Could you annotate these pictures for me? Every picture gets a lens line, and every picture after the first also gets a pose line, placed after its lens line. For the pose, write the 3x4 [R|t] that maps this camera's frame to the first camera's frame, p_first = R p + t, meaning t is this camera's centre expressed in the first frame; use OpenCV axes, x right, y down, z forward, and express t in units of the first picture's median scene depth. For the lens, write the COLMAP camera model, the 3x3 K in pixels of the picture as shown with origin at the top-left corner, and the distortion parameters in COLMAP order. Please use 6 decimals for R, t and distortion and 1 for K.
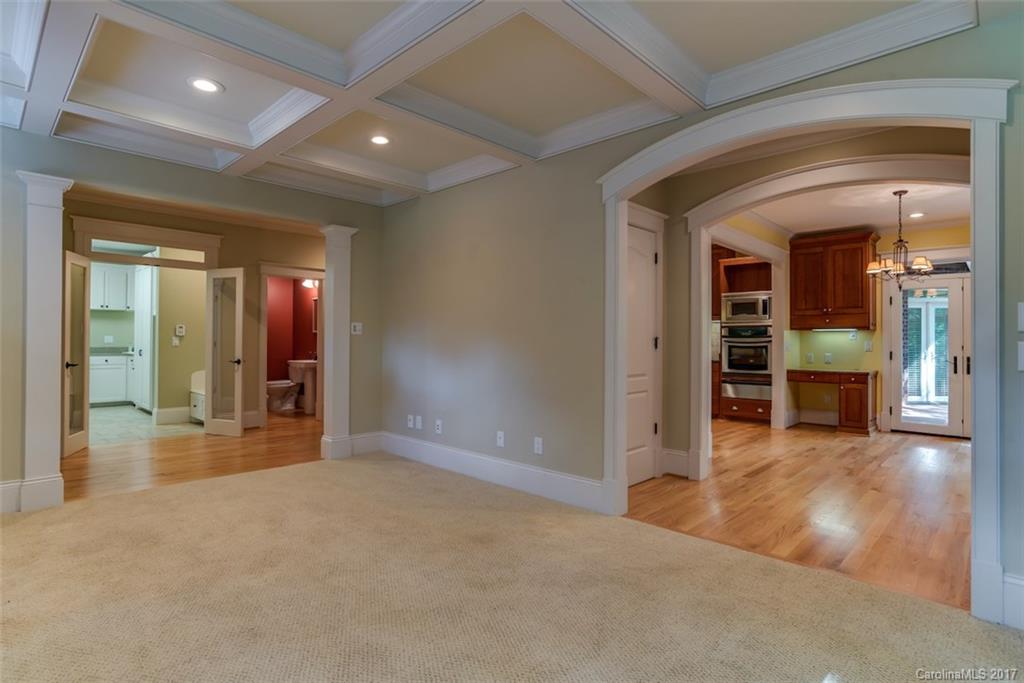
lens RADIAL K [[525.0, 0, 512.0], [0, 525.0, 341.5], [0, 0, 1]] dist [-0.002643, -0.000477]
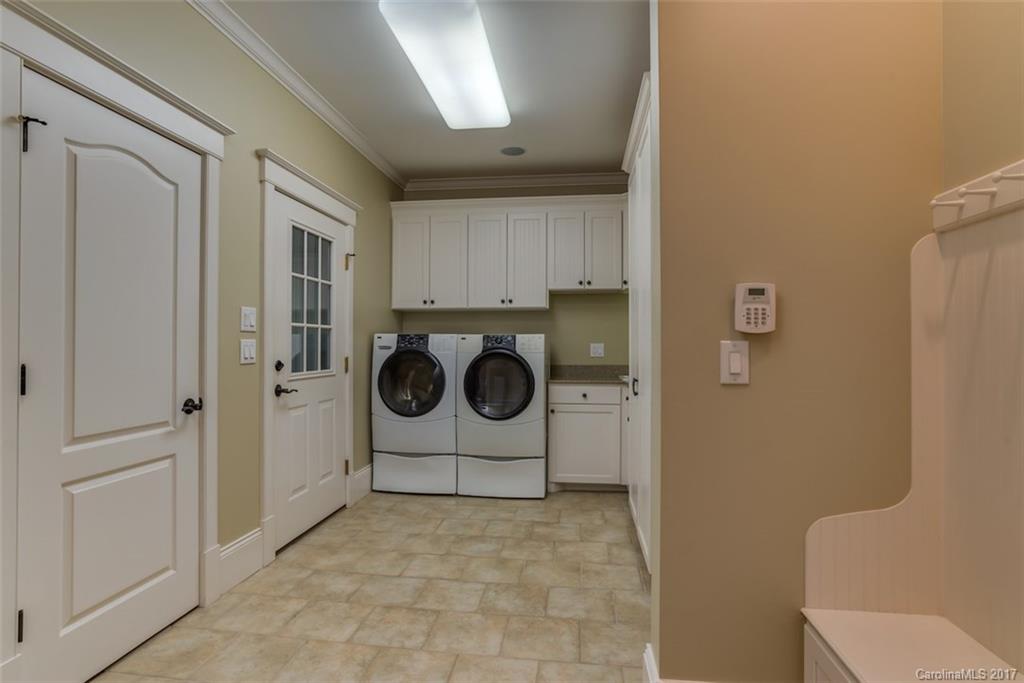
lens RADIAL K [[525.0, 0, 512.0], [0, 525.0, 341.5], [0, 0, 1]] dist [-0.002643, -0.000477]
pose [[0.601232, -0.015832, -0.798917, -0.465015], [0.002342, 0.999834, -0.018051, -0.003880], [0.799071, 0.008982, 0.601170, 0.708841]]
